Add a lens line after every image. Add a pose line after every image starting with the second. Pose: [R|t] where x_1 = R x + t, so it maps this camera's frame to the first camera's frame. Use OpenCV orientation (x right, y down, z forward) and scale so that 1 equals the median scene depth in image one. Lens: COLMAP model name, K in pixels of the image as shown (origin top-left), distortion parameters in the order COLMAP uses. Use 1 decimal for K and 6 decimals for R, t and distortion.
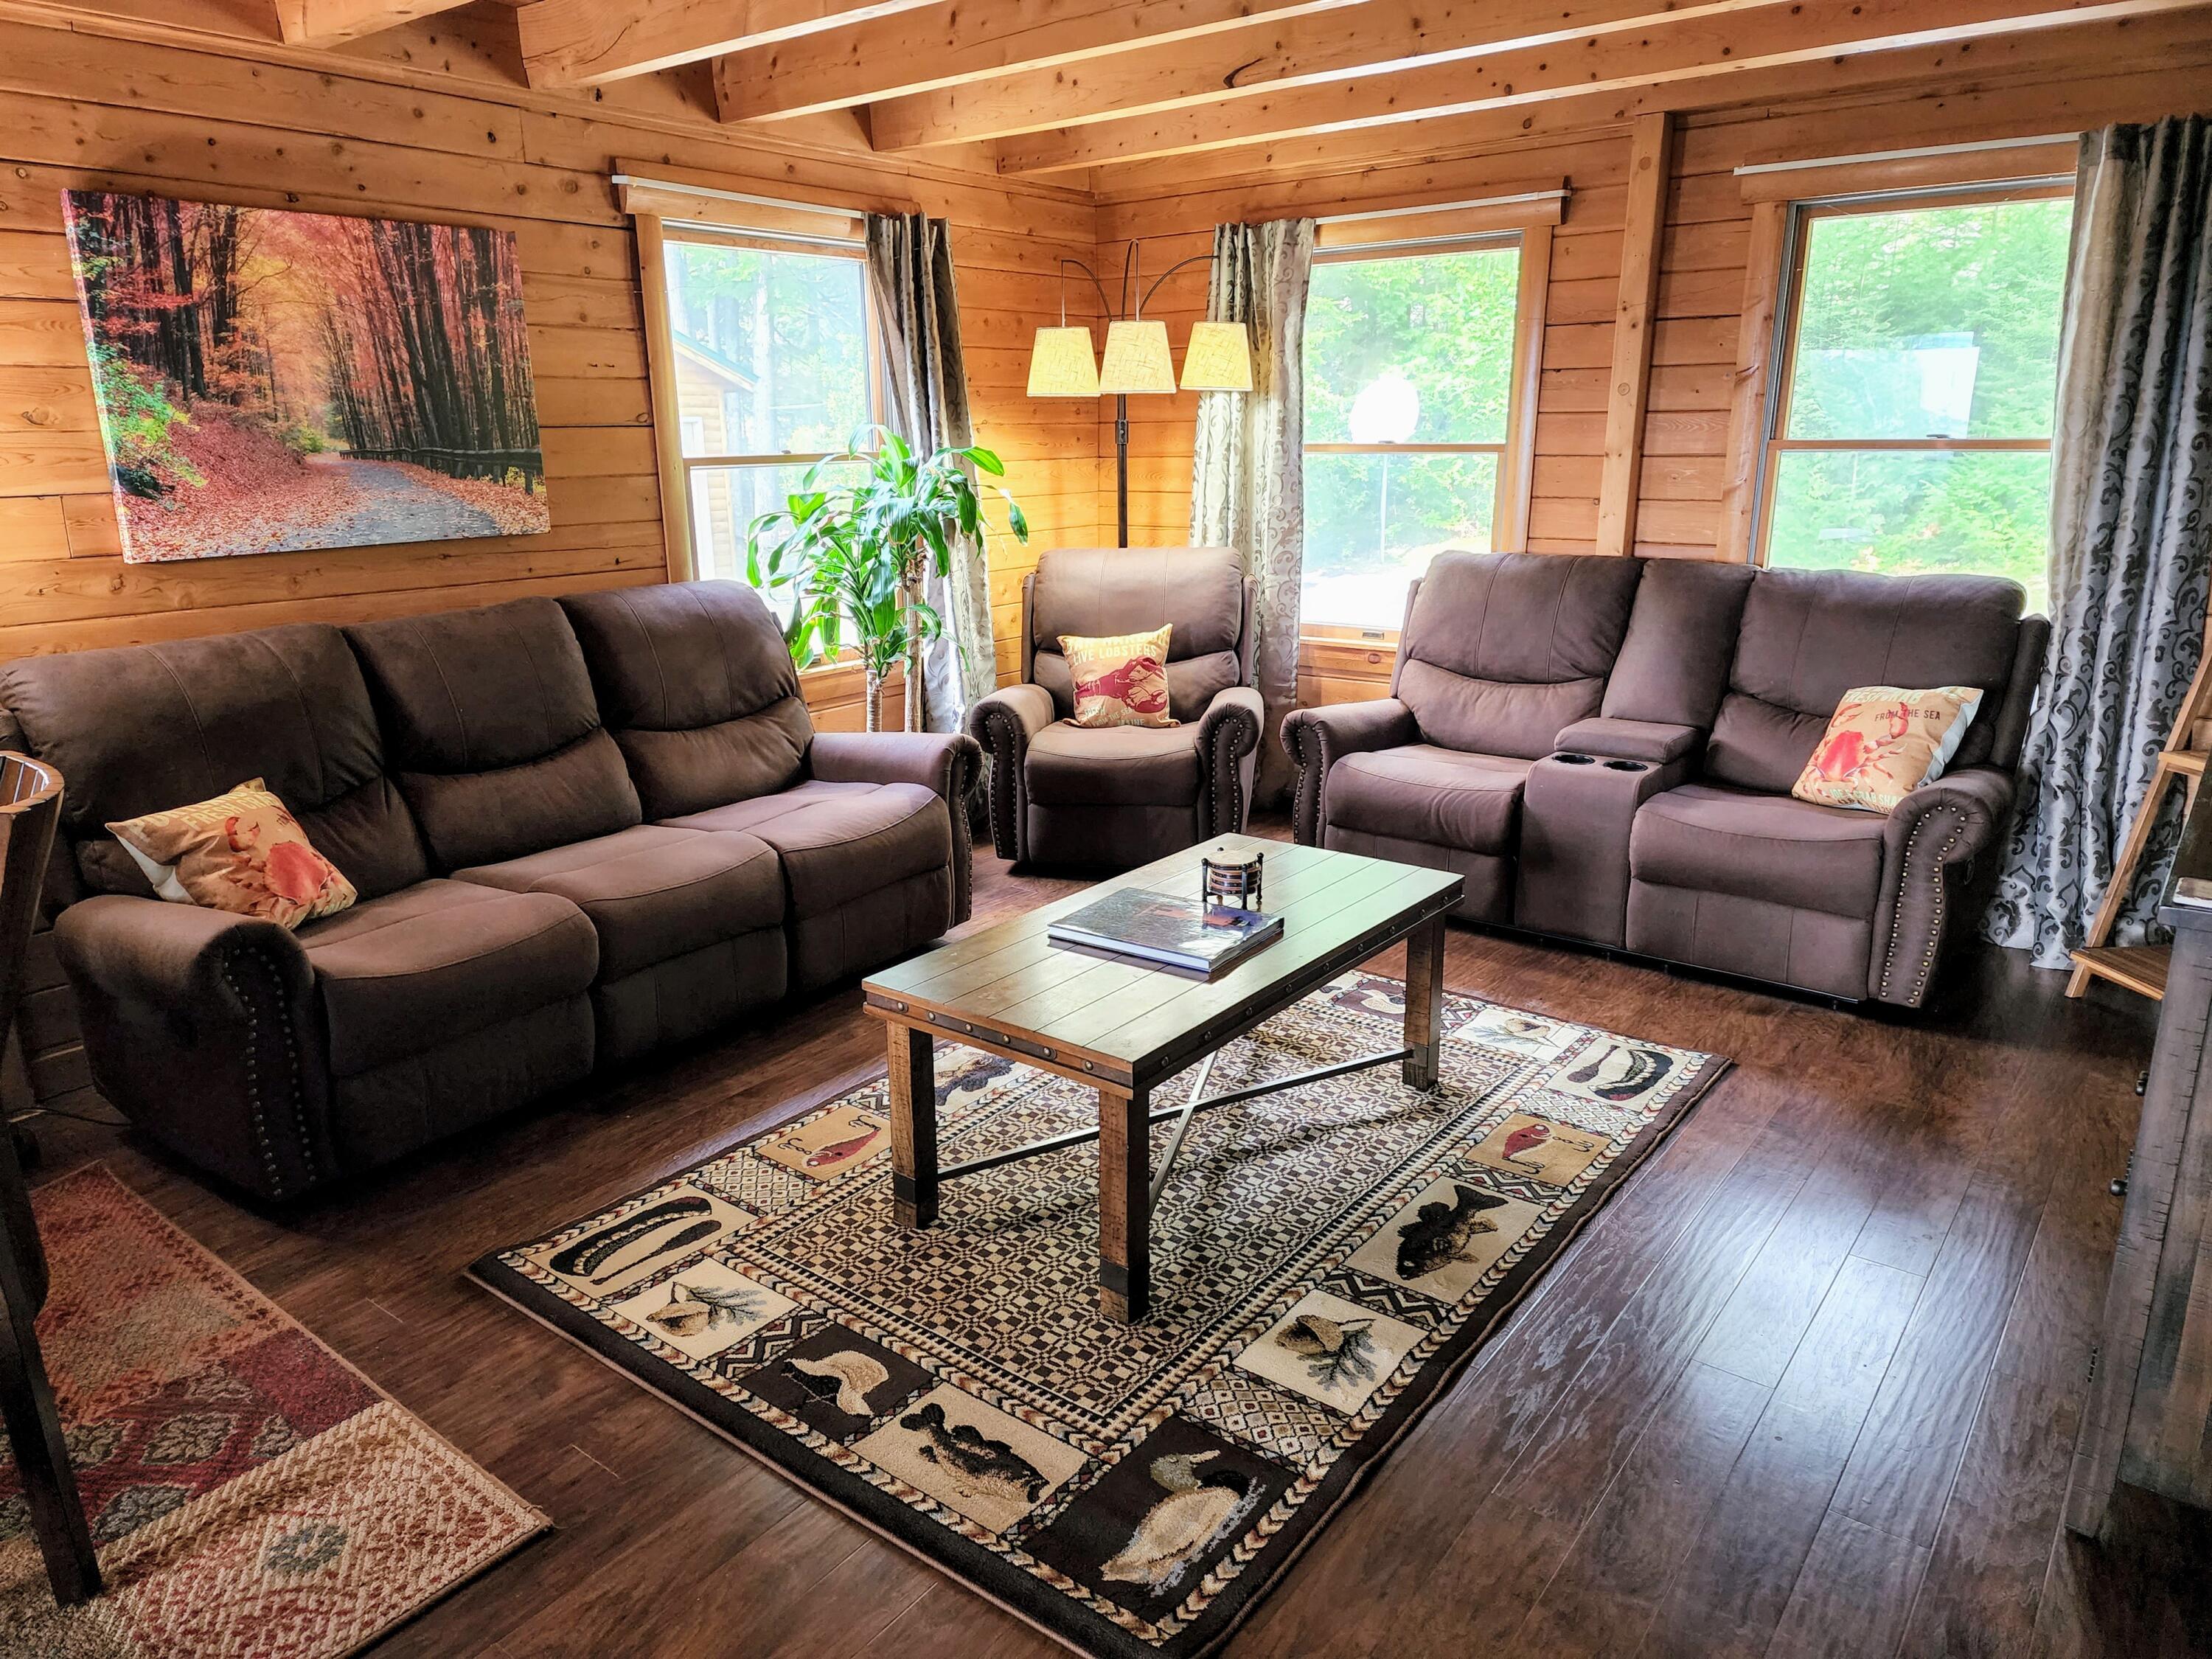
lens RADIAL K [[1472.6, 0, 1095.5], [0, 1472.6, 831.1], [0, 0, 1]] dist [0.076974, -0.057161]
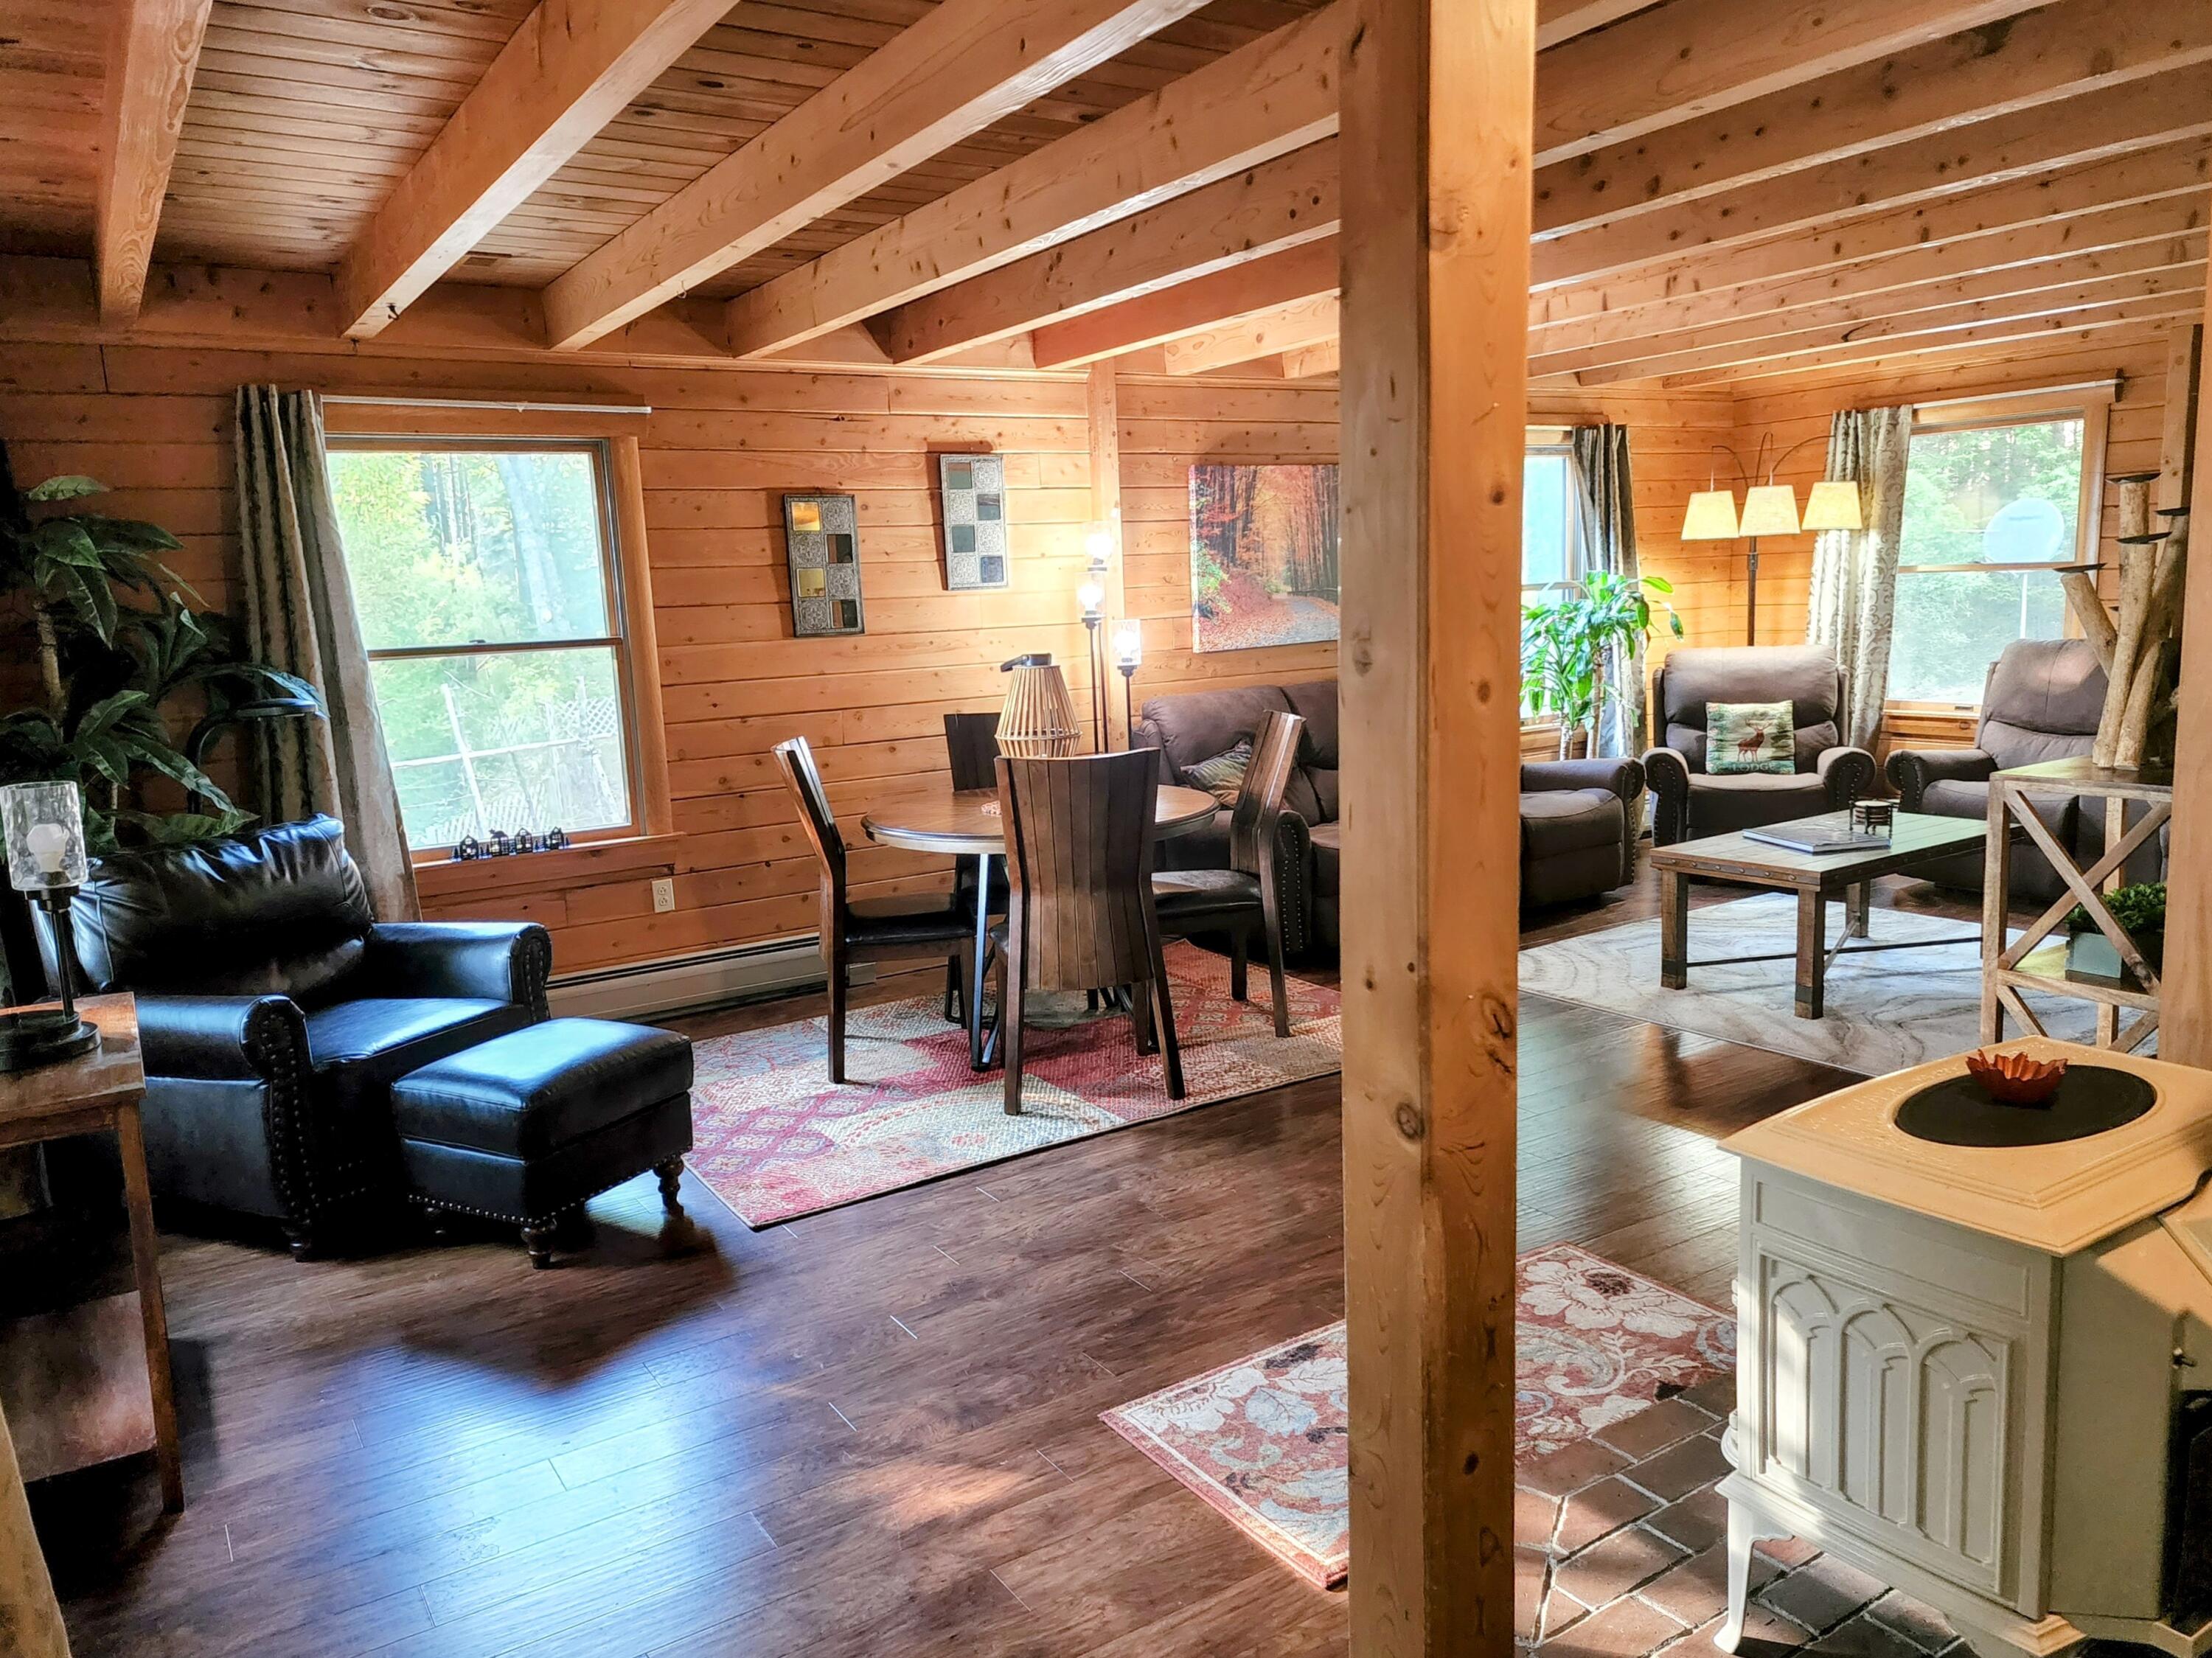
lens RADIAL K [[1577.1, 0, 1106.0], [0, 1577.1, 829.0], [0, 0, 1]] dist [0.081027, -0.073690]
pose [[0.943914, 0.024387, -0.329289, -0.072966], [-0.057653, 0.994122, -0.091642, 0.194846], [0.325119, 0.105487, 0.939771, -0.742539]]
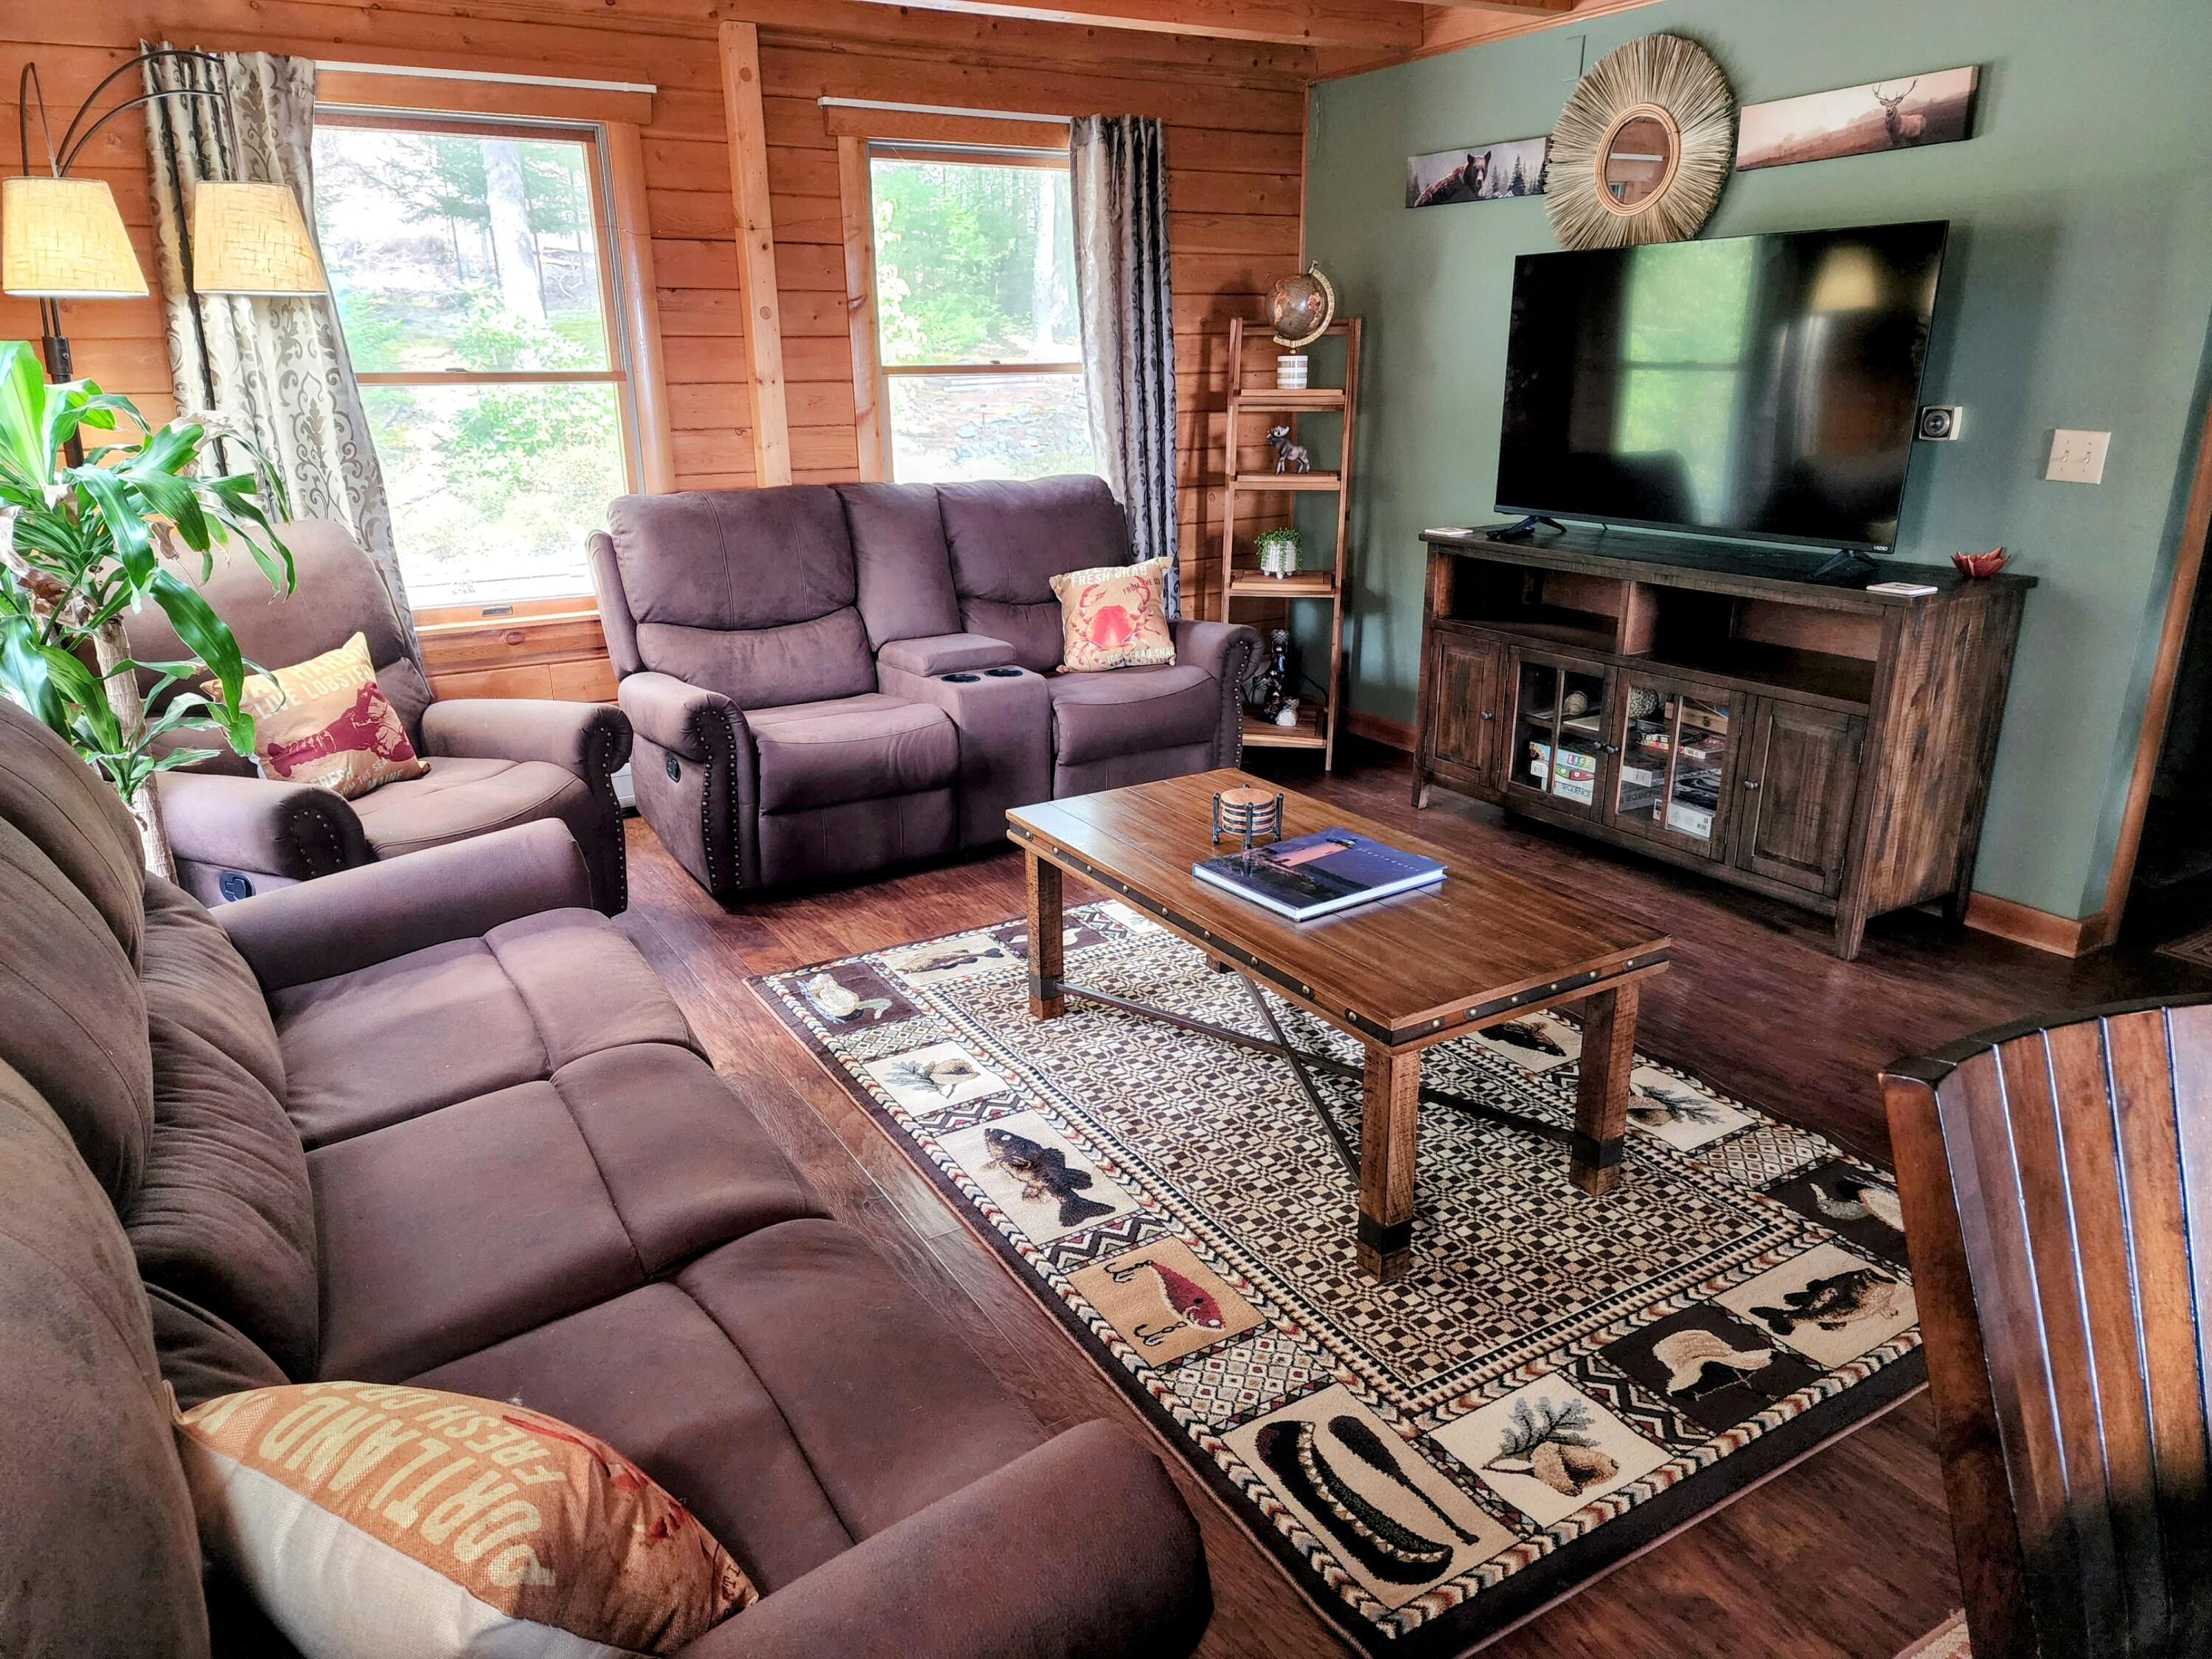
lens RADIAL K [[1472.6, 0, 1095.5], [0, 1472.6, 831.1], [0, 0, 1]] dist [0.076974, -0.057161]
pose [[0.362410, -0.290272, 0.885665, -0.603230], [0.258869, 0.944224, 0.203536, -0.136176], [-0.895347, 0.155508, 0.417338, 0.519848]]
